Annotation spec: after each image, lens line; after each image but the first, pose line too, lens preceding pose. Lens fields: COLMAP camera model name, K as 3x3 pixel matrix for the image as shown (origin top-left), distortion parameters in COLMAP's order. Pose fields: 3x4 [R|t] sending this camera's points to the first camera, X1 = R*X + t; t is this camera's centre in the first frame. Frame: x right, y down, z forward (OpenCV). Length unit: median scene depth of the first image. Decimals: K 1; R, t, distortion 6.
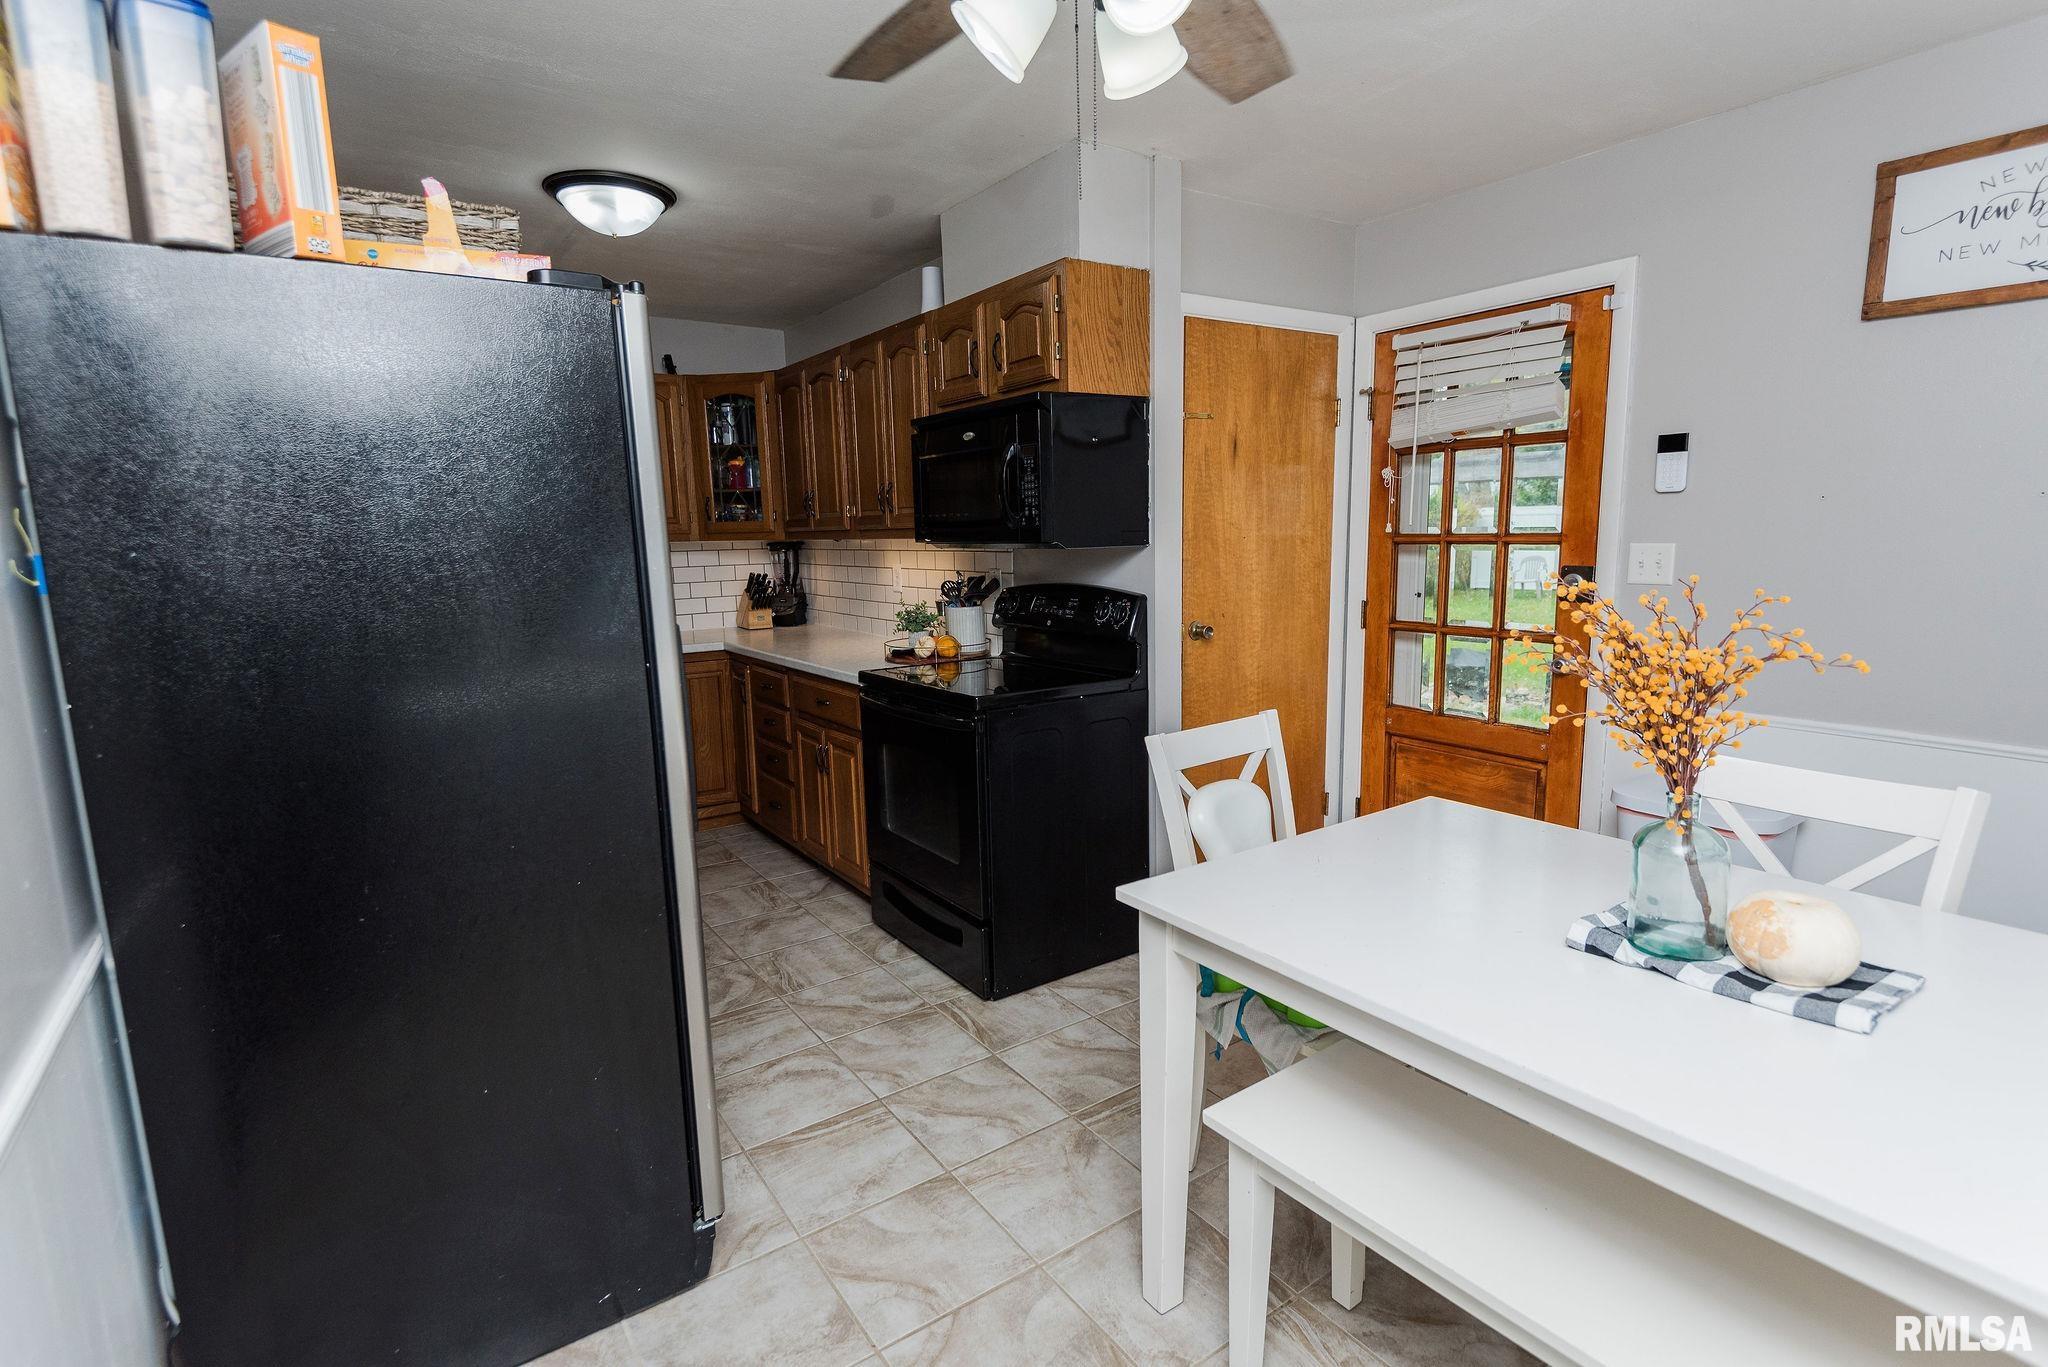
lens RADIAL K [[979.1, 0, 1036.9], [0, 979.1, 688.6], [0, 0, 1]] dist [0.026357, -0.018108]
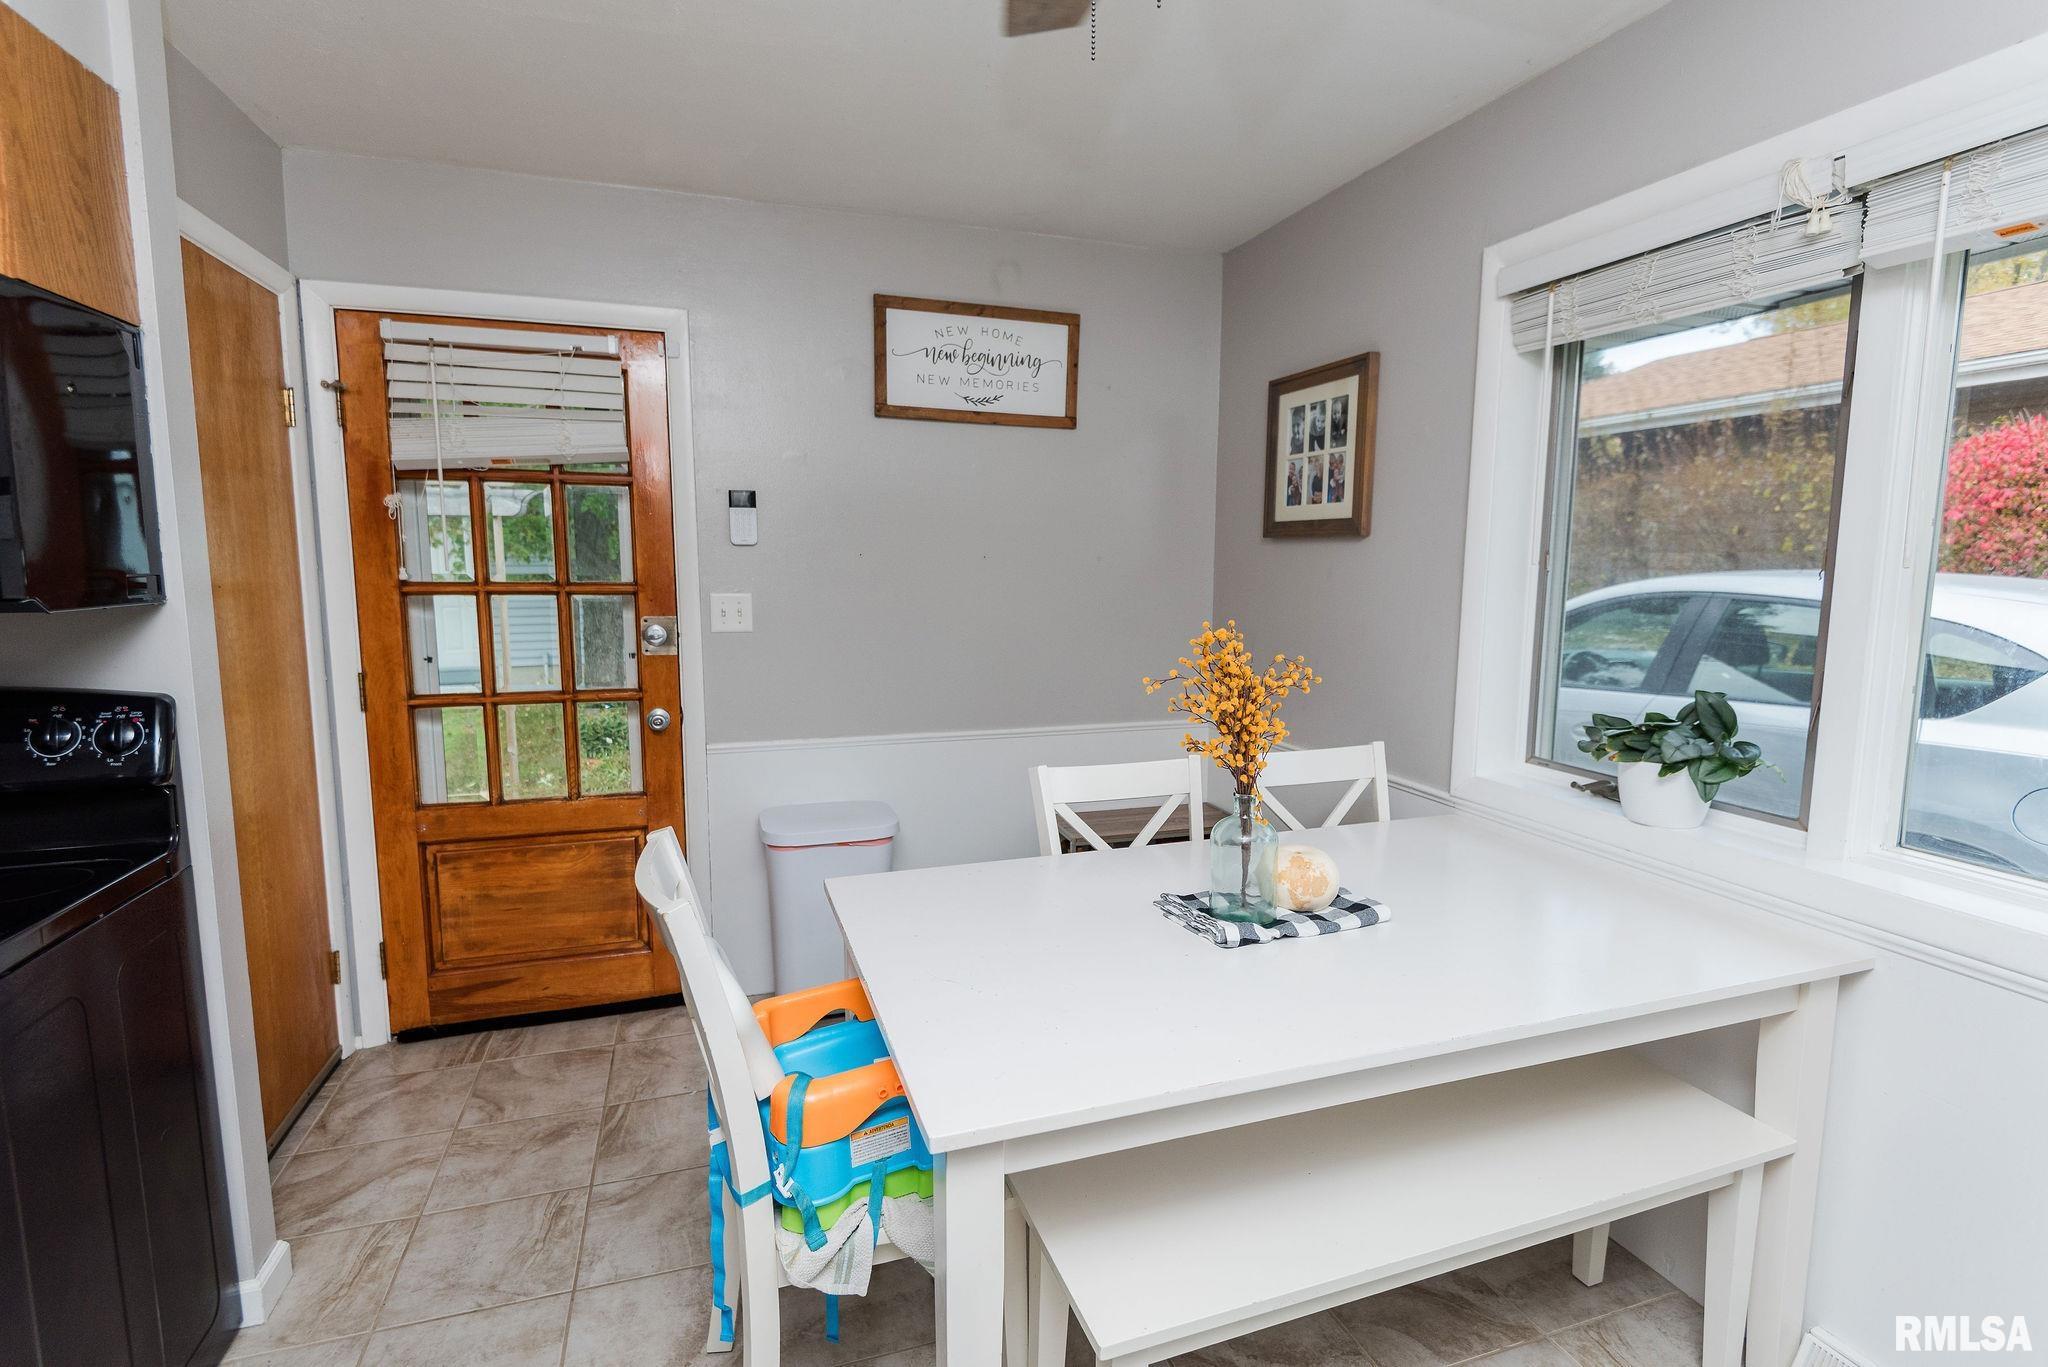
lens RADIAL K [[979.1, 0, 1036.2], [0, 979.1, 687.2], [0, 0, 1]] dist [0.026357, -0.018108]
pose [[0.295469, -0.096596, 0.950456, -0.246839], [0.143336, 0.988096, 0.055862, -0.055885], [-0.944538, 0.119729, 0.305798, 0.357869]]
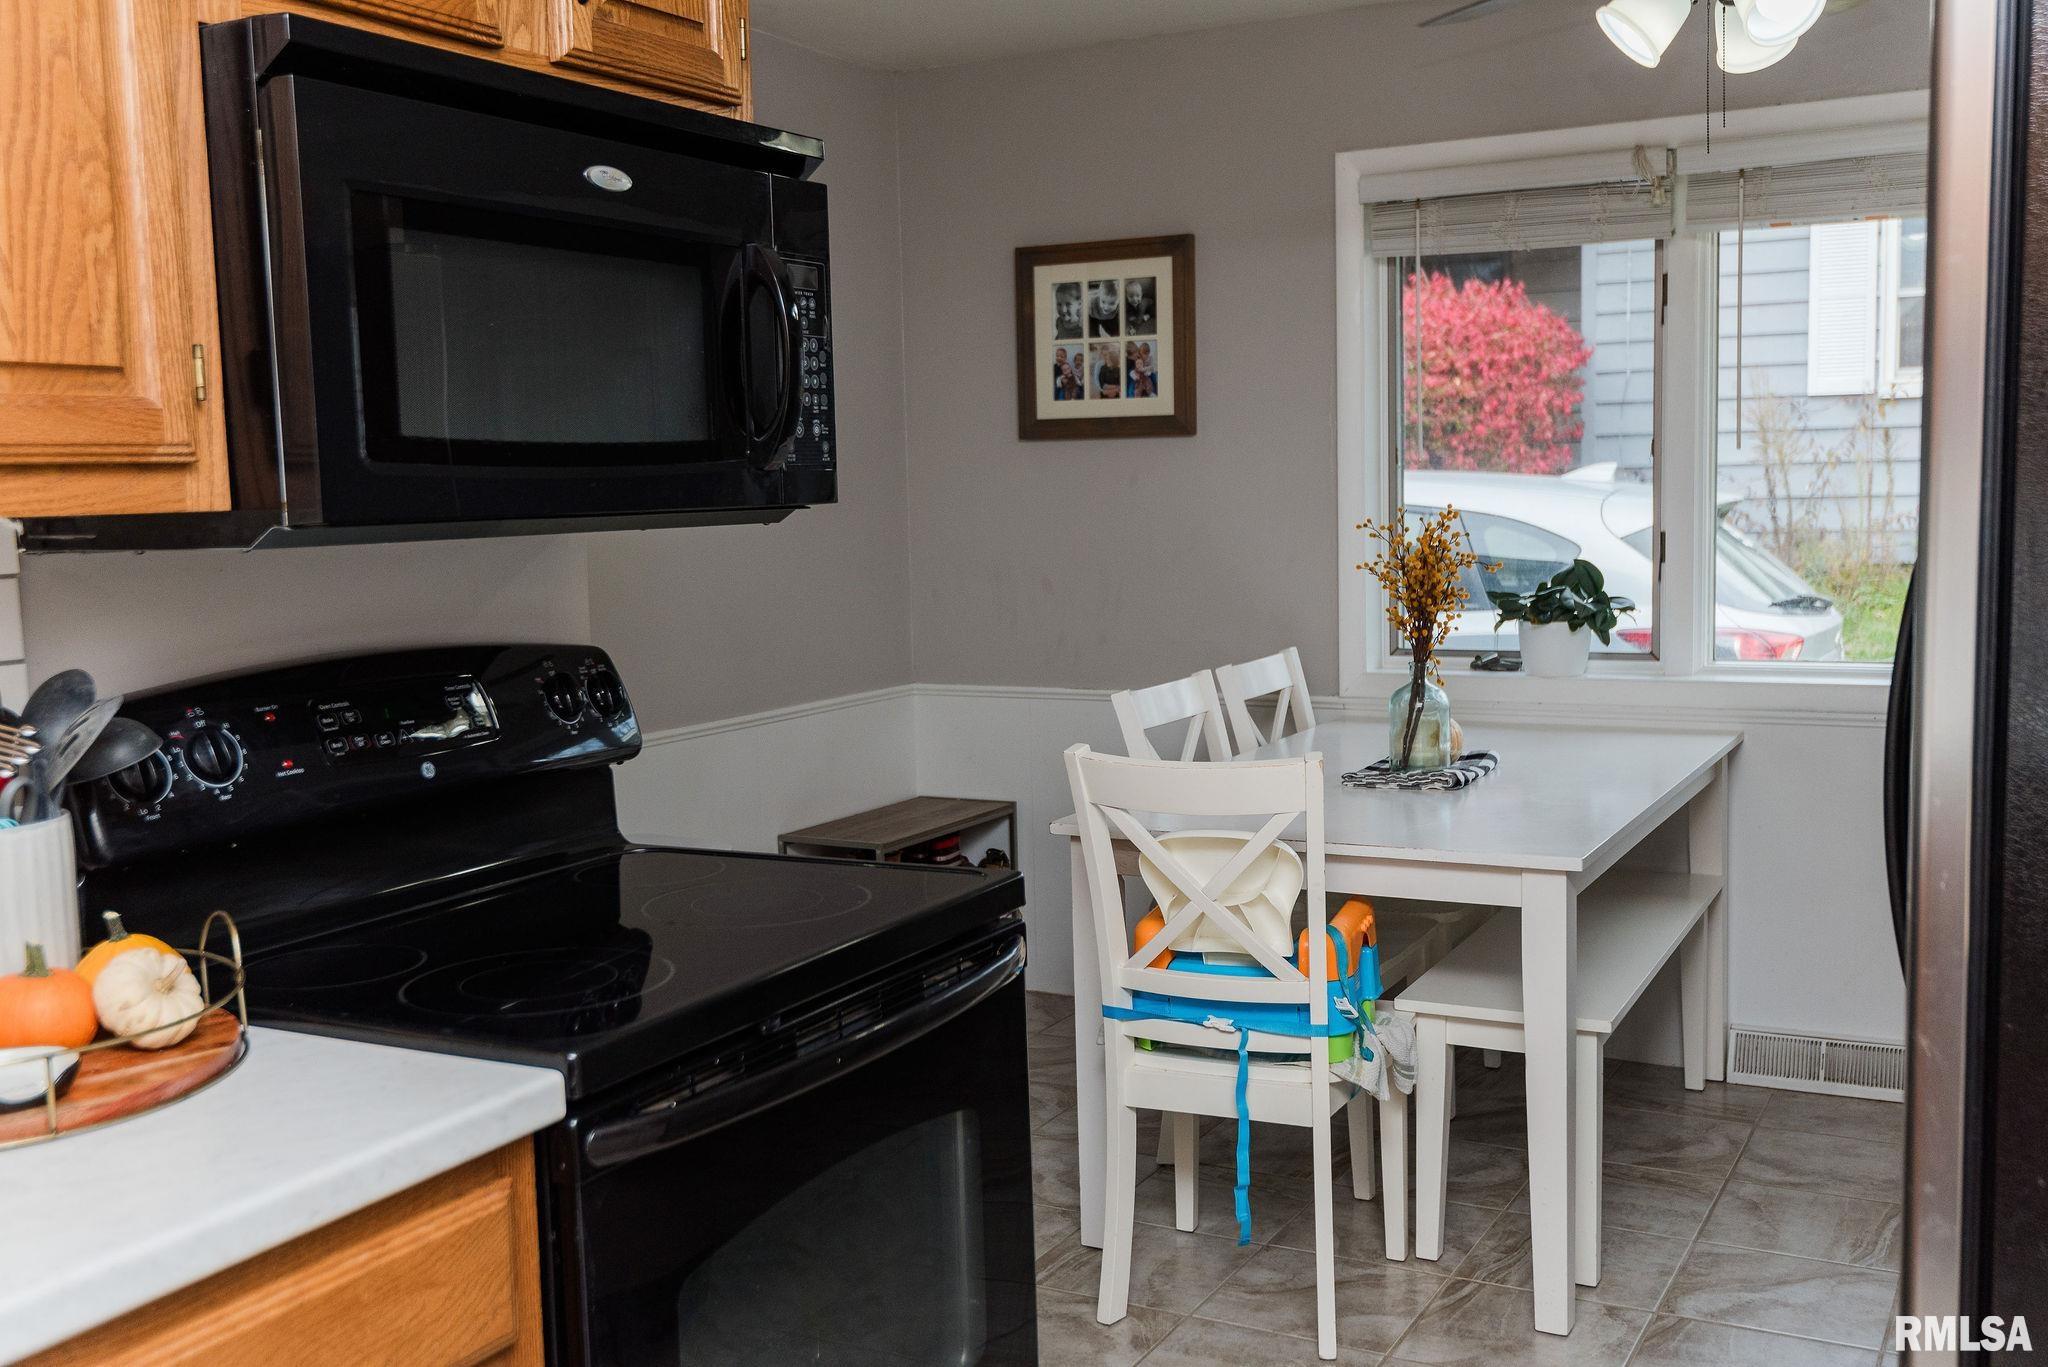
lens RADIAL K [[1979.5, 0, 1032.3], [0, 1979.5, 684.4], [0, 0, 1]] dist [0.029718, 0.000000]
pose [[-0.448136, -0.053121, 0.892386, -0.573172], [0.181439, 0.972052, 0.148977, -0.136016], [-0.875360, 0.228676, -0.425973, 0.960262]]
